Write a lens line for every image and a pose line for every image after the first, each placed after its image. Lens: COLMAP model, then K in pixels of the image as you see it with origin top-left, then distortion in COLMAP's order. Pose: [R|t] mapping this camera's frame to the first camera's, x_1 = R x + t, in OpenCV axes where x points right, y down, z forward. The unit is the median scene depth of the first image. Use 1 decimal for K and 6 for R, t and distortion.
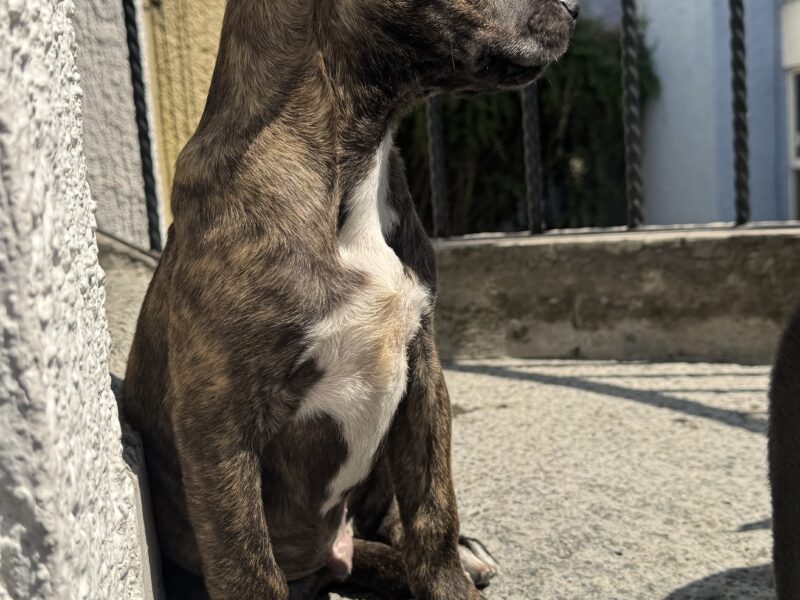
lens RADIAL K [[1005.1, 0, 399.9], [0, 1005.1, 291.9], [0, 0, 1]] dist [0.222415, -0.584871]
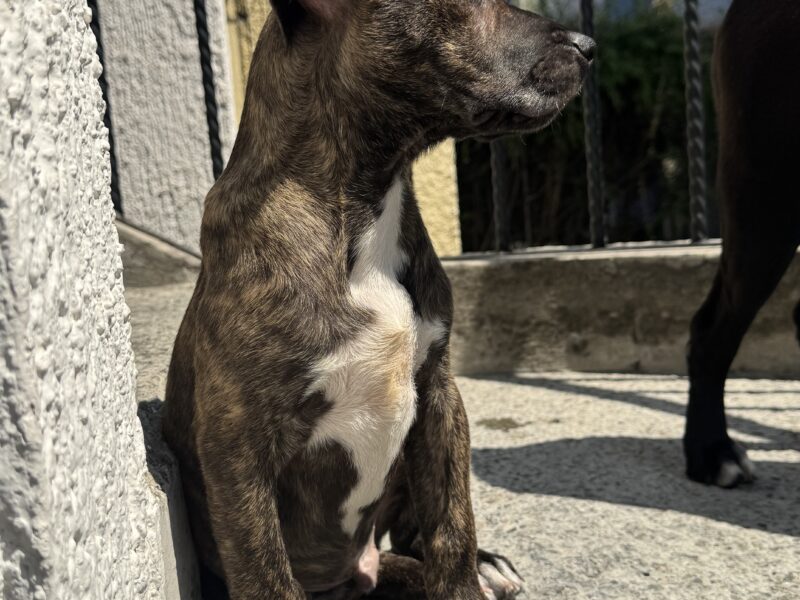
lens RADIAL K [[1005.2, 0, 402.4], [0, 1005.2, 302.6], [0, 0, 1]] dist [0.232553, -0.614156]
pose [[0.995994, 0.004858, -0.089285, 0.074187], [-0.003906, 0.999934, 0.010842, -0.030069], [0.089332, -0.010450, 0.995947, -0.044502]]
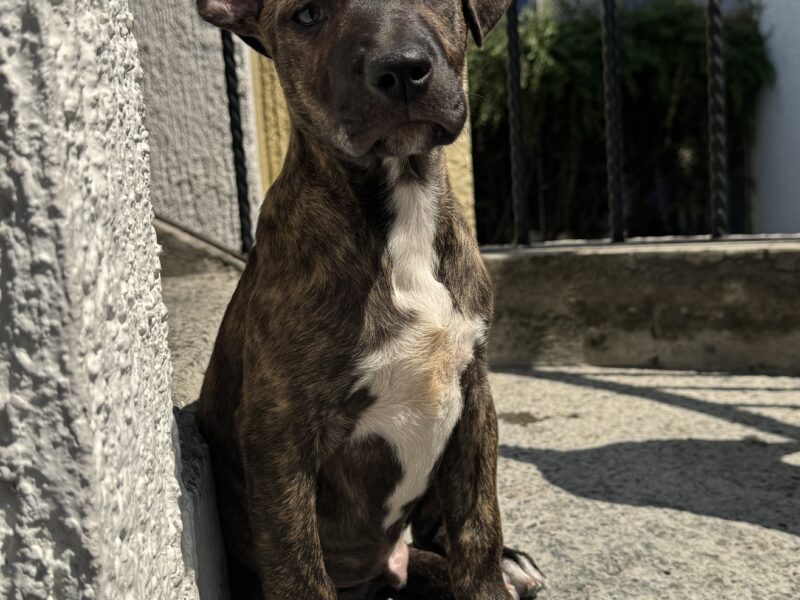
lens RADIAL K [[1005.5, 0, 397.6], [0, 1005.5, 295.3], [0, 0, 1]] dist [0.233914, -0.612598]
pose [[0.994350, 0.016686, -0.104836, 0.058185], [-0.014957, 0.999739, 0.017253, -0.043437], [0.105097, -0.015587, 0.994340, -0.058721]]
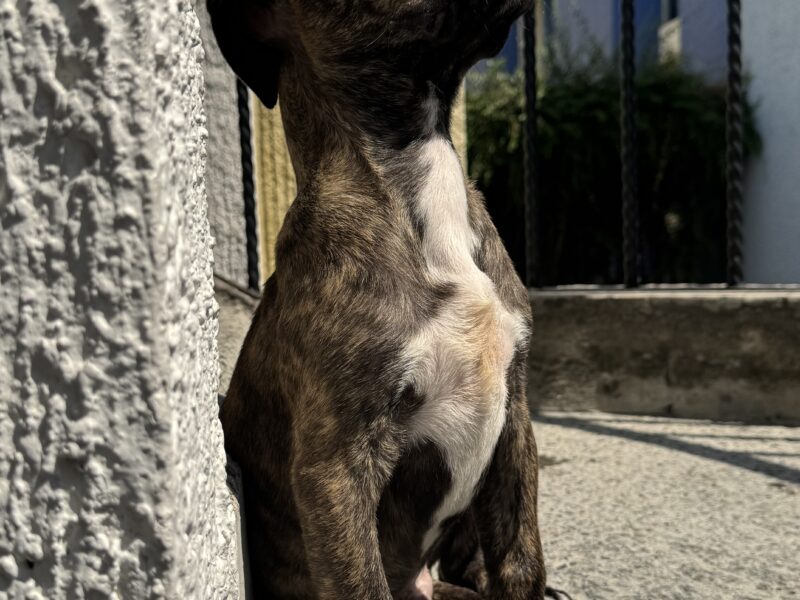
lens RADIAL K [[1005.5, 0, 404.4], [0, 1005.5, 309.7], [0, 0, 1]] dist [0.238379, -0.622016]
pose [[0.995894, 0.042691, -0.079828, -0.013109], [-0.045034, 0.998599, -0.027777, 0.004248], [0.078530, 0.031257, 0.996422, -0.015324]]
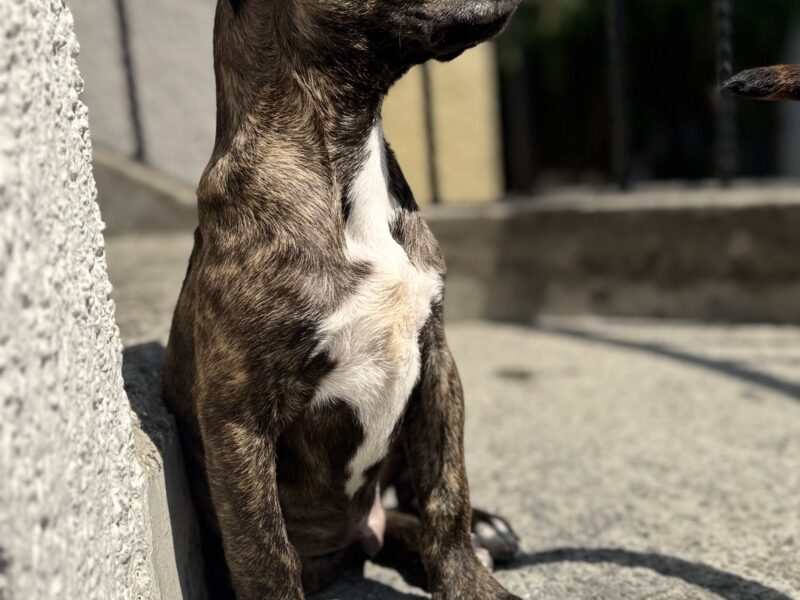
lens RADIAL K [[1005.1, 0, 399.9], [0, 1005.1, 291.9], [0, 0, 1]] dist [0.222415, -0.584871]
pose [[0.990668, 0.012078, -0.135760, 0.127762], [-0.002703, 0.997611, 0.069024, -0.068953], [0.136269, -0.068013, 0.988334, -0.037522]]
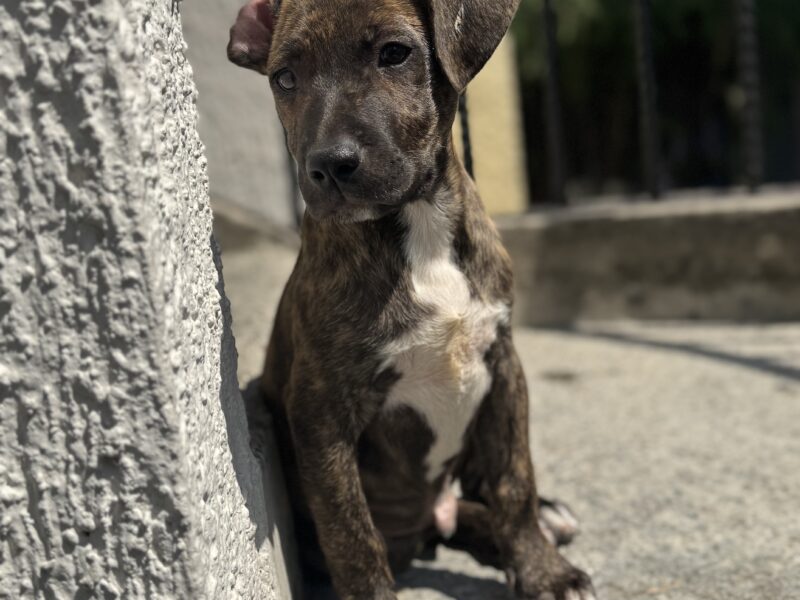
lens RADIAL K [[1012.1, 0, 413.3], [0, 1012.1, 302.4], [0, 0, 1]] dist [0.236514, -0.624828]
pose [[0.989728, -0.016465, -0.142009, 0.088622], [0.026254, 0.997385, 0.067338, -0.073573], [0.140528, -0.070374, 0.987572, -0.169687]]
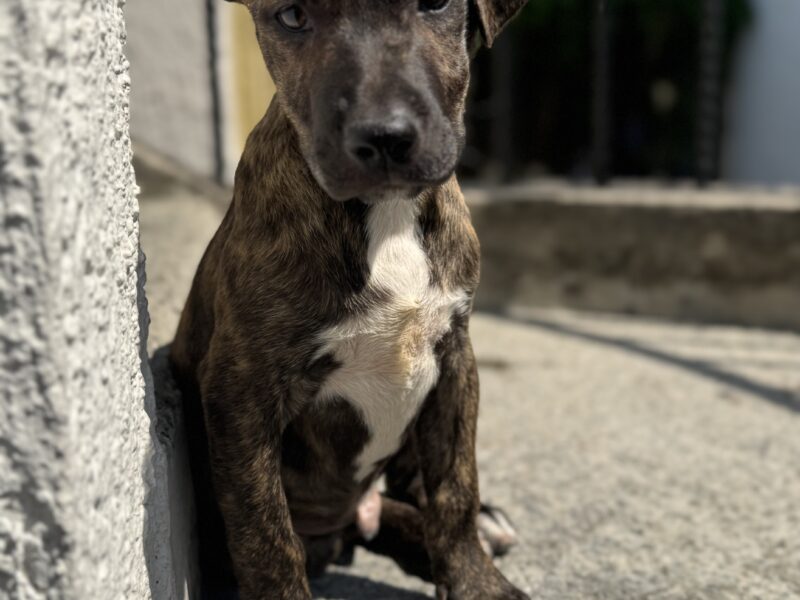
lens RADIAL K [[1012.1, 0, 413.3], [0, 1012.1, 302.4], [0, 0, 1]] dist [0.236514, -0.624828]
pose [[0.996136, 0.070168, -0.052808, 0.031876], [-0.064983, 0.993430, 0.094200, -0.066667], [0.059071, -0.090405, 0.994152, -0.023837]]
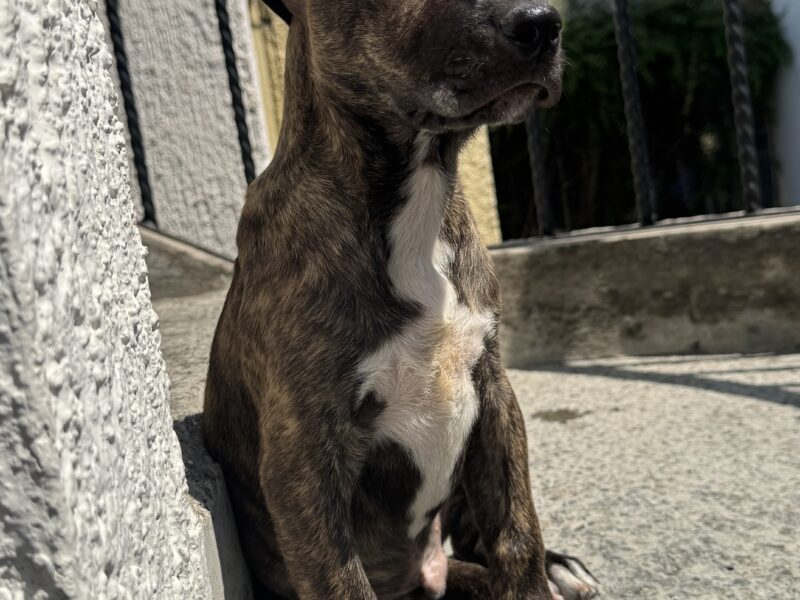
lens RADIAL K [[1005.1, 0, 399.9], [0, 1005.1, 291.9], [0, 0, 1]] dist [0.222415, -0.584871]
pose [[0.989490, -0.059149, -0.131948, 0.062695], [0.059823, 0.998208, 0.001149, -0.022691], [0.131643, -0.009031, 0.991256, 0.023985]]
